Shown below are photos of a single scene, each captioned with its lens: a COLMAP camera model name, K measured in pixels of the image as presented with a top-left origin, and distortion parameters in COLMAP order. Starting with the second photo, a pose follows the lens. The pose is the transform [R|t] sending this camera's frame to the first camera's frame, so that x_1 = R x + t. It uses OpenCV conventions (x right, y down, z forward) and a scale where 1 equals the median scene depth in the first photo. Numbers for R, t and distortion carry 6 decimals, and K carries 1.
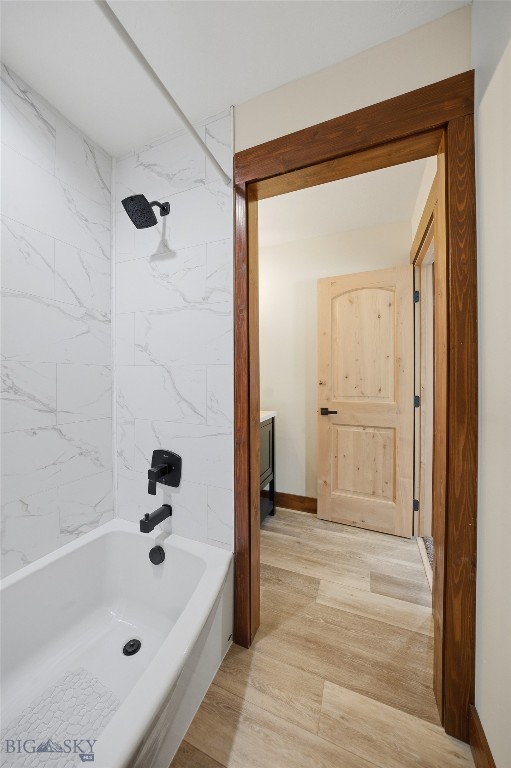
lens RADIAL K [[264.3, 0, 258.0], [0, 264.3, 382.2], [0, 0, 1]] dist [-0.009977, 0.000911]
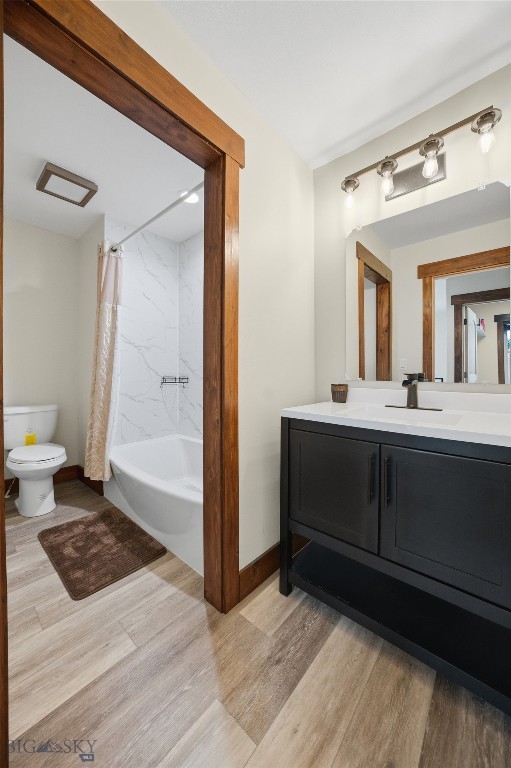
lens RADIAL K [[264.3, 0, 258.2], [0, 264.3, 380.0], [0, 0, 1]] dist [-0.009977, 0.000911]
pose [[-0.316174, -0.000769, -0.948701, 1.076759], [-0.007903, 0.999967, 0.001824, 0.100955], [0.948668, 0.008075, -0.316170, 1.771674]]
